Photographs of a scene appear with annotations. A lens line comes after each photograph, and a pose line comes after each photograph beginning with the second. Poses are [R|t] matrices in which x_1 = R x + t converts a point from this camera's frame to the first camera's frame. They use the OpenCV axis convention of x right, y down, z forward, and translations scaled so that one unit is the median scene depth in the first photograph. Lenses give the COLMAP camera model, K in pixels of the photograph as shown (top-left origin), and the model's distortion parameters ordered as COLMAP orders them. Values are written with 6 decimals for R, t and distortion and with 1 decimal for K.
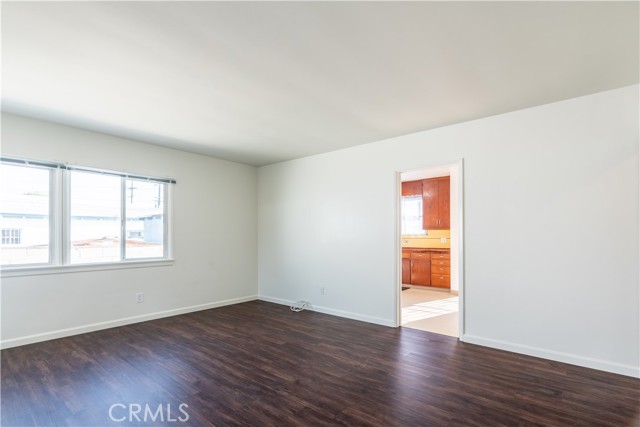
lens RADIAL K [[307.5, 0, 321.6], [0, 307.5, 227.9], [0, 0, 1]] dist [-0.009418, 0.002313]
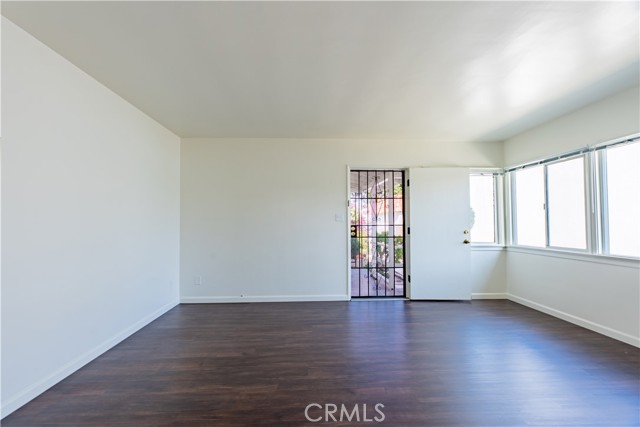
lens RADIAL K [[287.1, 0, 316.8], [0, 287.1, 213.9], [0, 0, 1]] dist [0.001353, 0.001192]
pose [[-0.741524, -0.018630, -0.670668, 0.385497], [0.021036, 0.998477, -0.050994, 0.027051], [0.670597, -0.051921, -0.740003, 1.098095]]
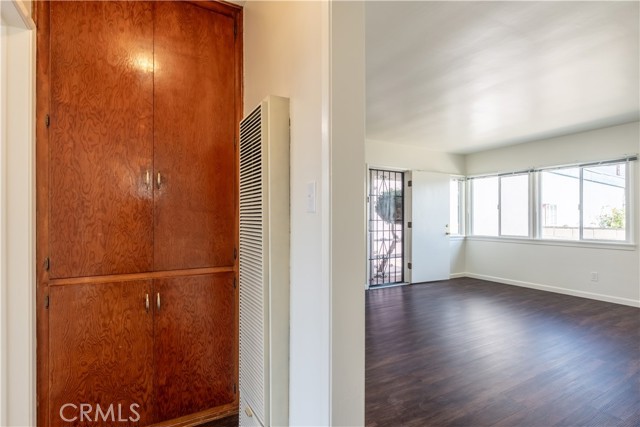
lens RADIAL K [[328.4, 0, 330.8], [0, 328.4, 215.9], [0, 0, 1]] dist [-0.002563, 0.001785]
pose [[-0.336519, -0.006904, -0.941651, 0.945059], [0.023023, 0.999614, -0.015556, 0.016161], [0.941395, -0.026915, -0.336230, 0.624377]]
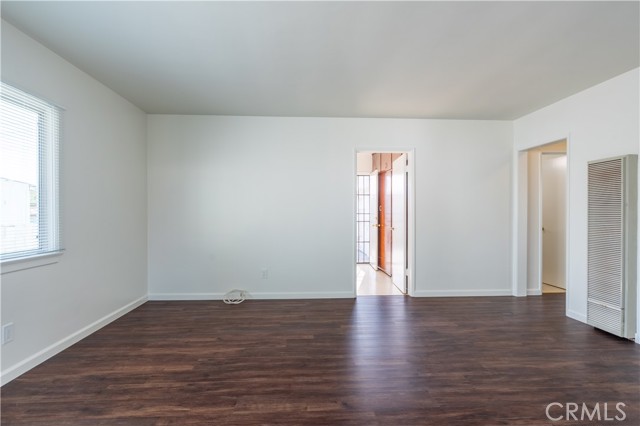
lens RADIAL K [[314.7, 0, 319.1], [0, 314.7, 218.9], [0, 0, 1]] dist [-0.006619, 0.001250]
pose [[0.733111, -0.013797, 0.679969, -0.668639], [-0.018660, 0.999010, 0.040389, 0.013785], [-0.679853, -0.042298, 0.732128, 0.346555]]
